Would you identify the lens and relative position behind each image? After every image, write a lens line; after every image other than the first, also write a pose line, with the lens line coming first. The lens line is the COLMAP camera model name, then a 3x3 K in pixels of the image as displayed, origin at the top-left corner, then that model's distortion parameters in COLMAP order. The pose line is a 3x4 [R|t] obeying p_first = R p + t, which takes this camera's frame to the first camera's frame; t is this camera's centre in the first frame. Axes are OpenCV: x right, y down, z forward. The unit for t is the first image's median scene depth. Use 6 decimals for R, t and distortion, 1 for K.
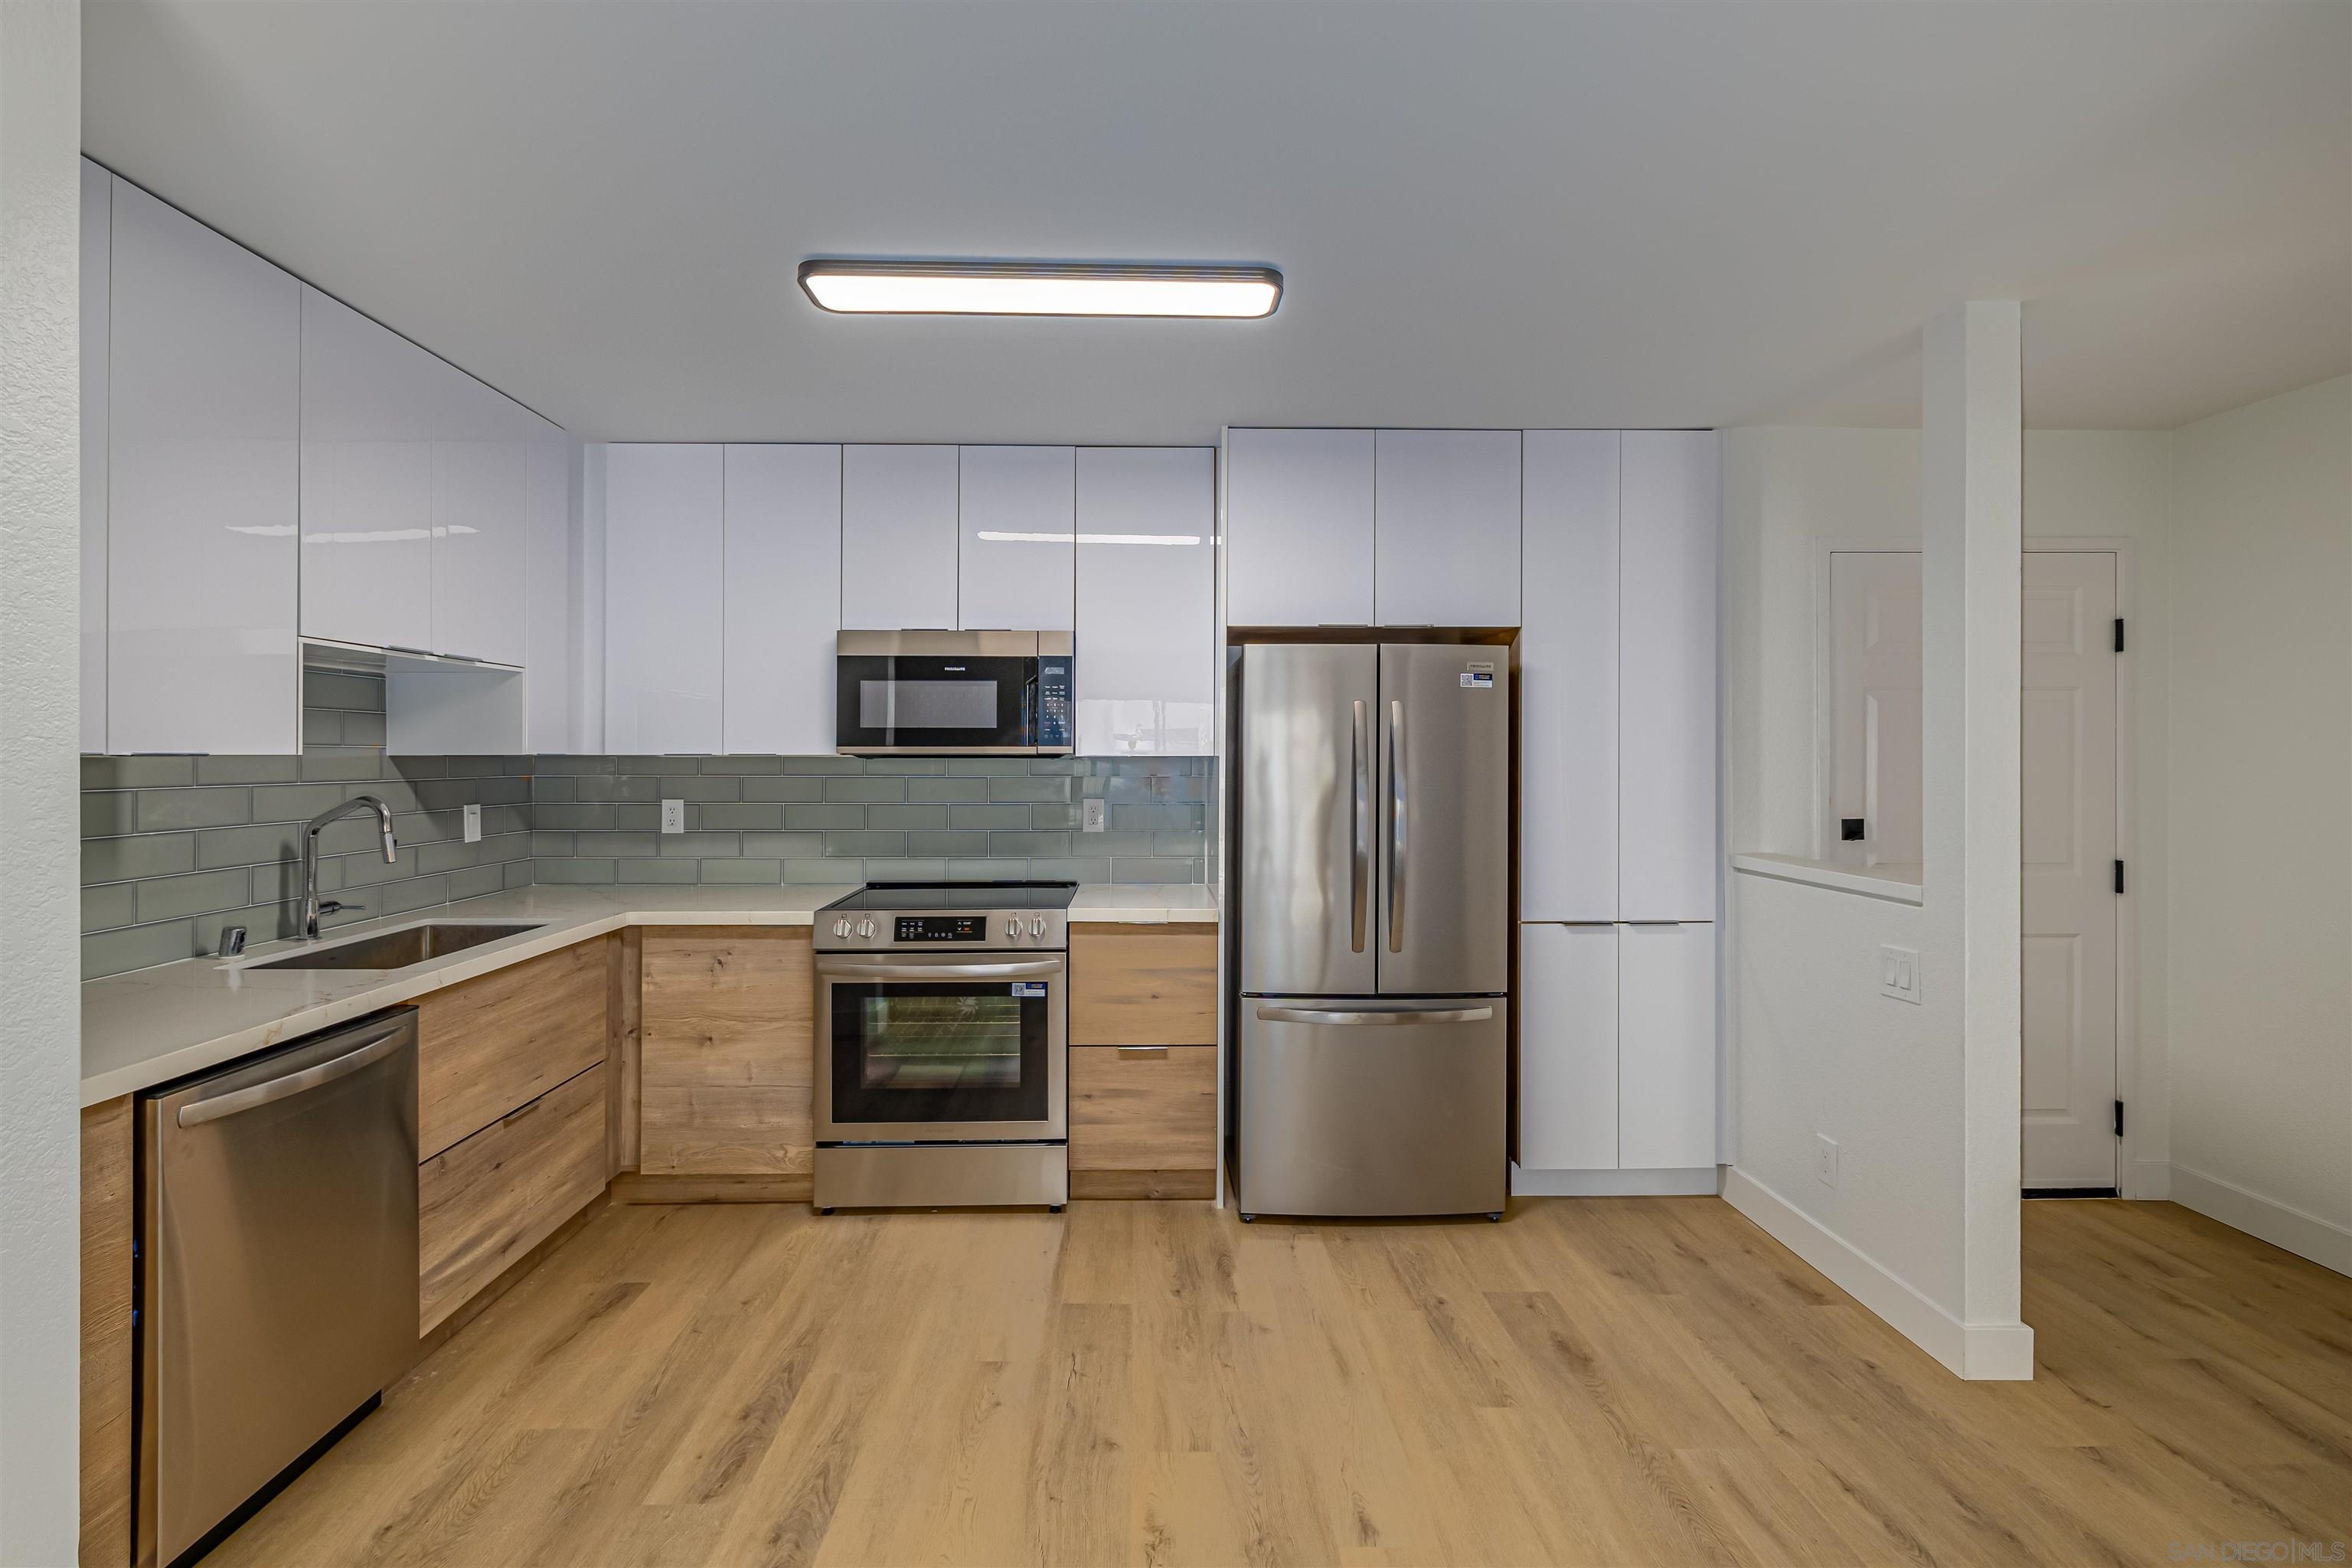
lens RADIAL K [[993.0, 0, 1210.4], [0, 993.0, 759.3], [0, 0, 1]] dist [-0.002106, 0.000504]
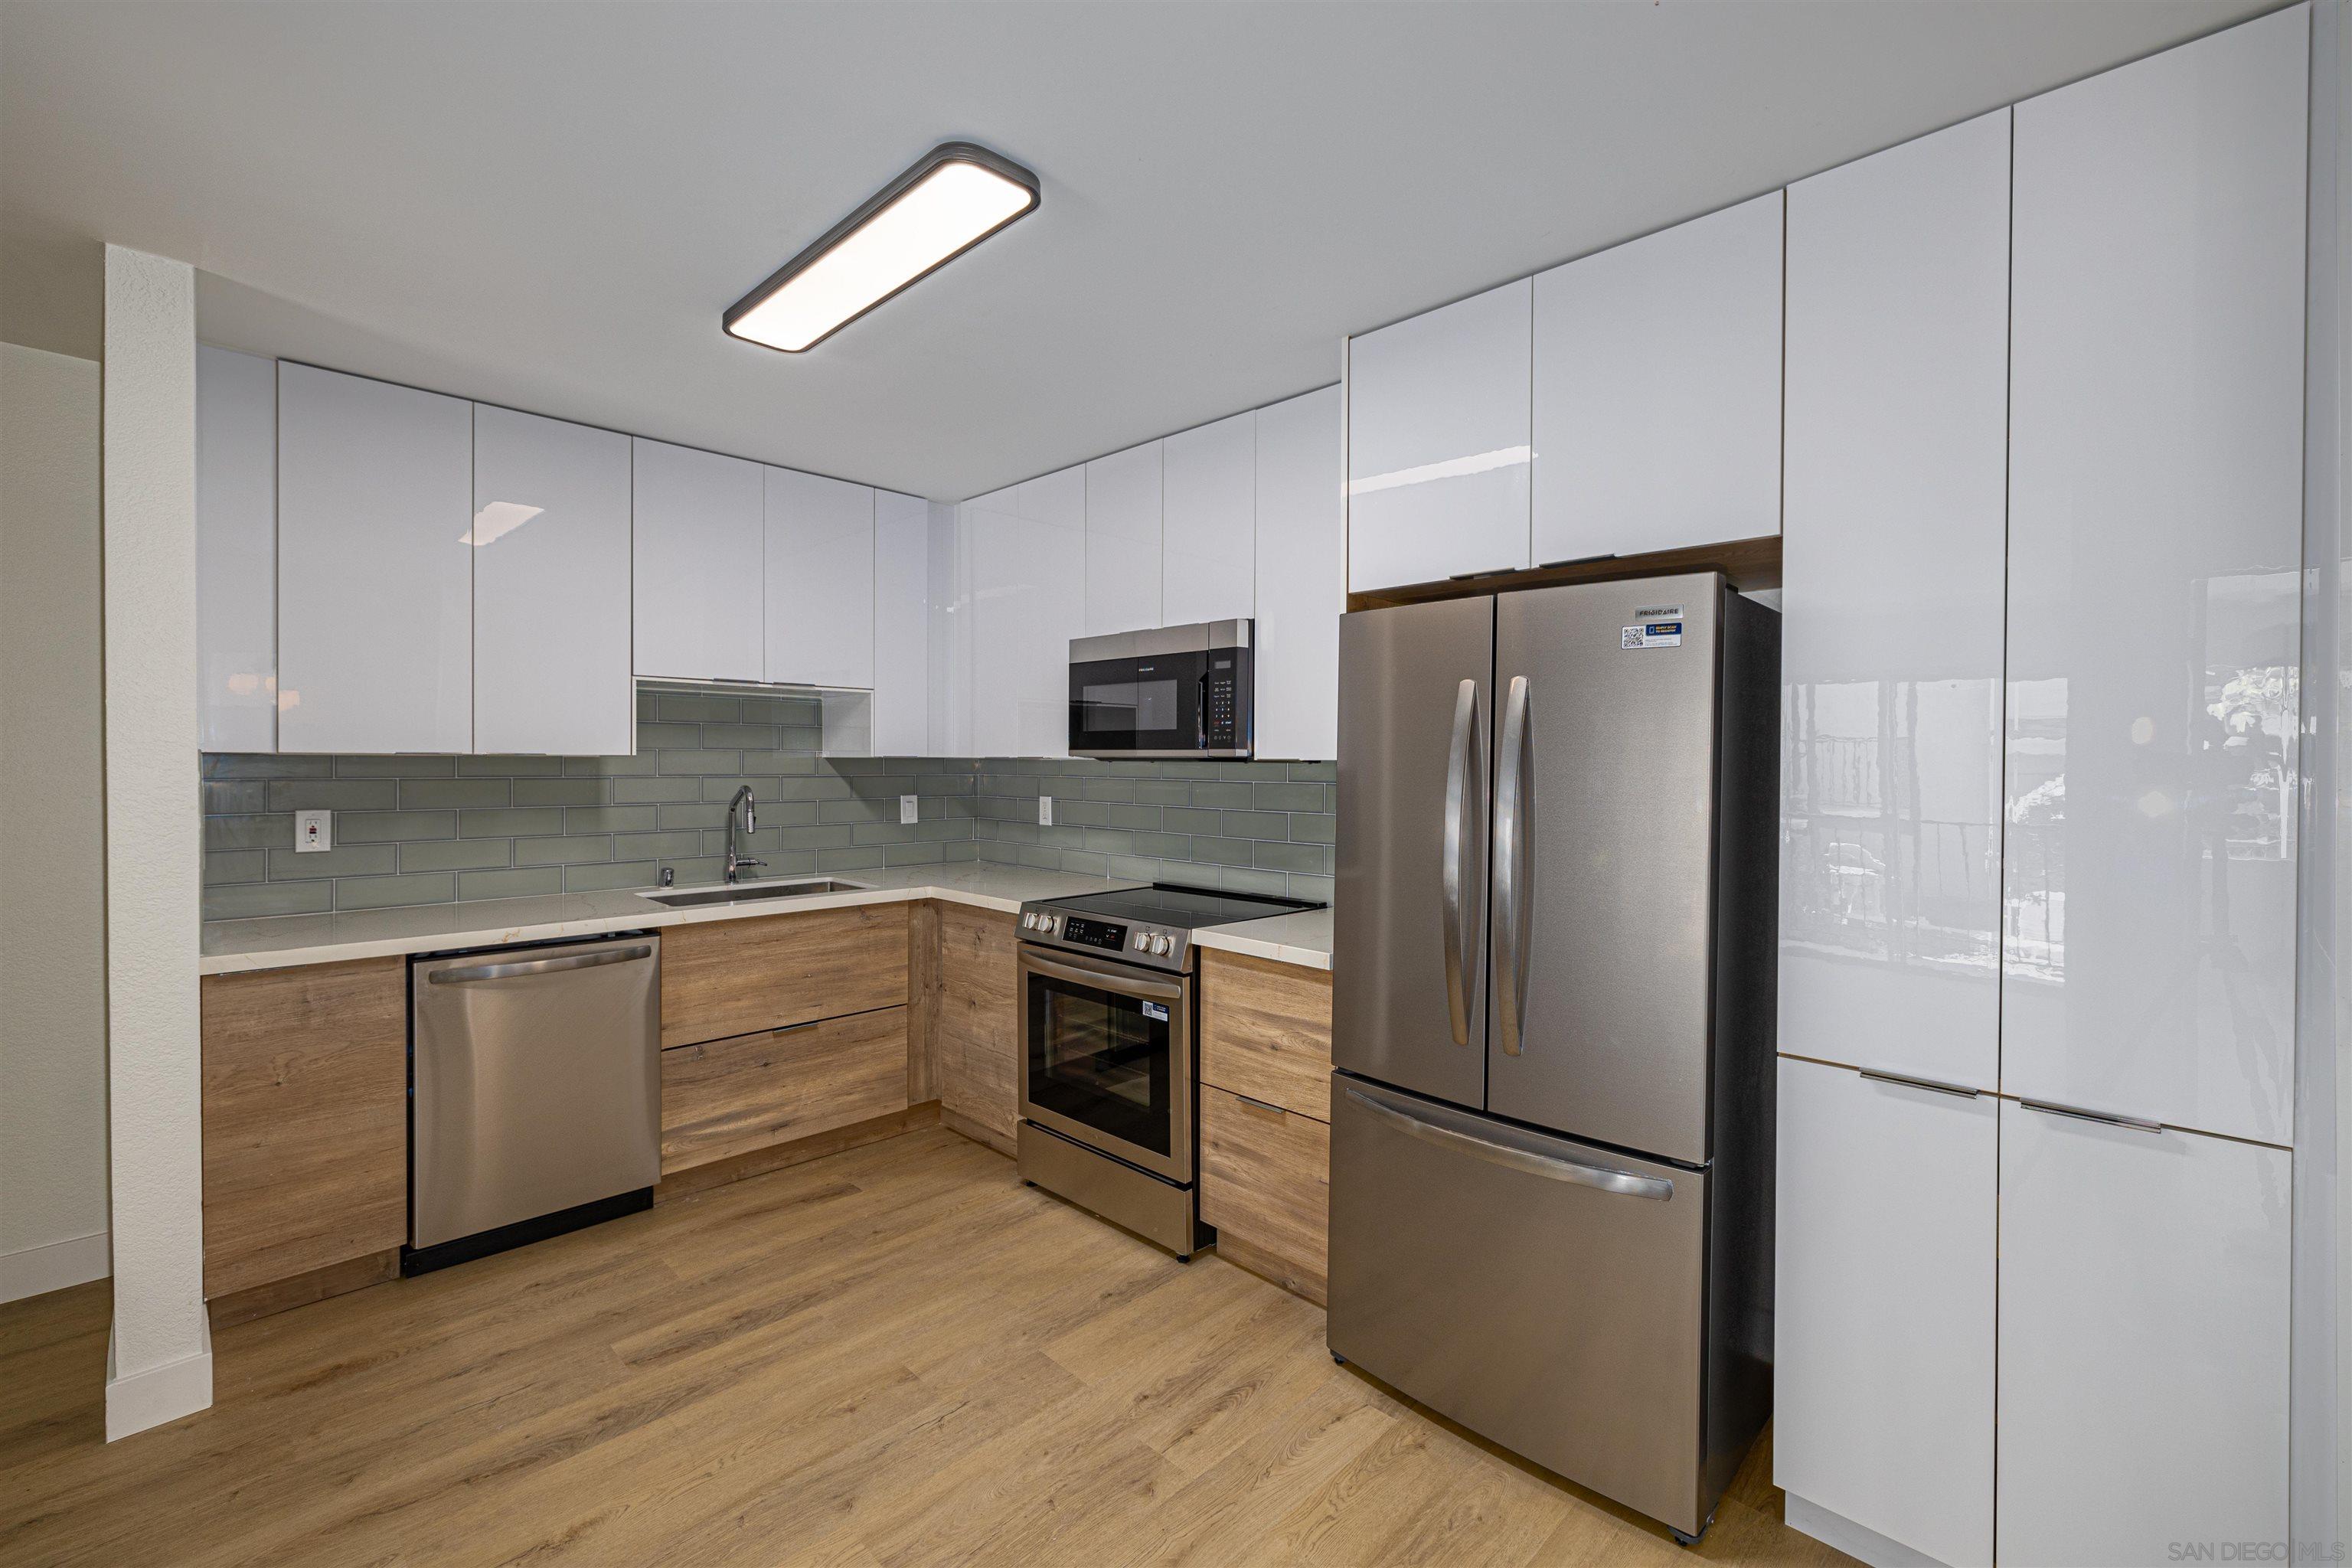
lens RADIAL K [[993.0, 0, 1234.0], [0, 993.0, 769.4], [0, 0, 1]] dist [-0.002106, 0.000504]
pose [[0.704080, 0.009381, -0.710059, 0.527446], [-0.007295, 0.999956, 0.005977, 0.000346], [0.710084, 0.000972, 0.704117, 0.400157]]
